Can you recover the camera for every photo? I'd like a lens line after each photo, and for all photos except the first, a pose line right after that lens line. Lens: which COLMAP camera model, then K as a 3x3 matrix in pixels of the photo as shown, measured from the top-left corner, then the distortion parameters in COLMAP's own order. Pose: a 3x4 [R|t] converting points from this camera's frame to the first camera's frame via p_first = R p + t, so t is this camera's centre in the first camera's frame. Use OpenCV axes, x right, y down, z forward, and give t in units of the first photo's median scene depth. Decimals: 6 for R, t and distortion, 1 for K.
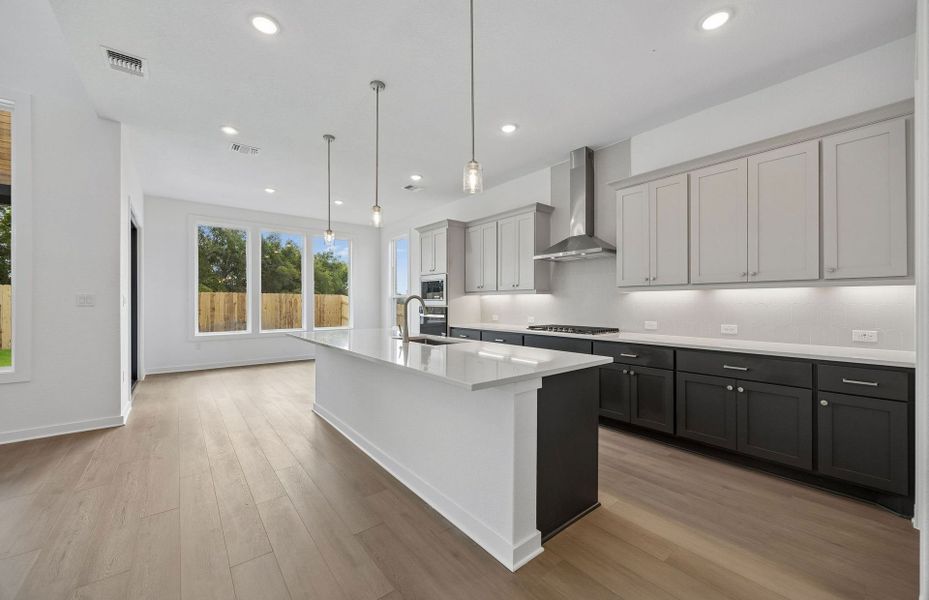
lens RADIAL K [[354.2, 0, 461.6], [0, 354.2, 301.5], [0, 0, 1]] dist [-0.003144, -0.000037]
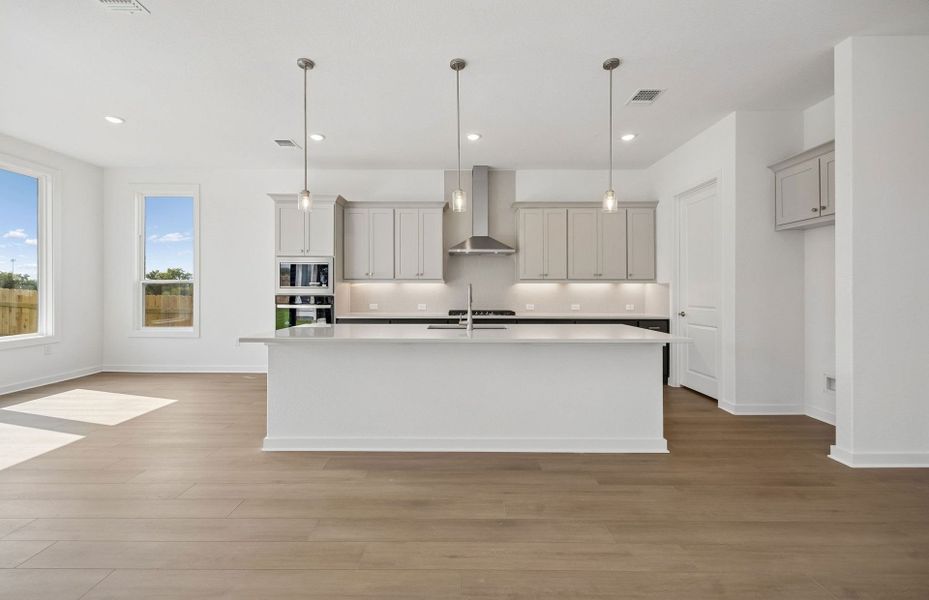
lens RADIAL K [[354.2, 0, 456.0], [0, 354.2, 296.6], [0, 0, 1]] dist [-0.003144, -0.000037]
pose [[0.638873, -0.000772, 0.769312, -0.518640], [-0.004091, 0.999982, 0.004402, 0.013704], [-0.769301, -0.005960, 0.638859, 0.215033]]
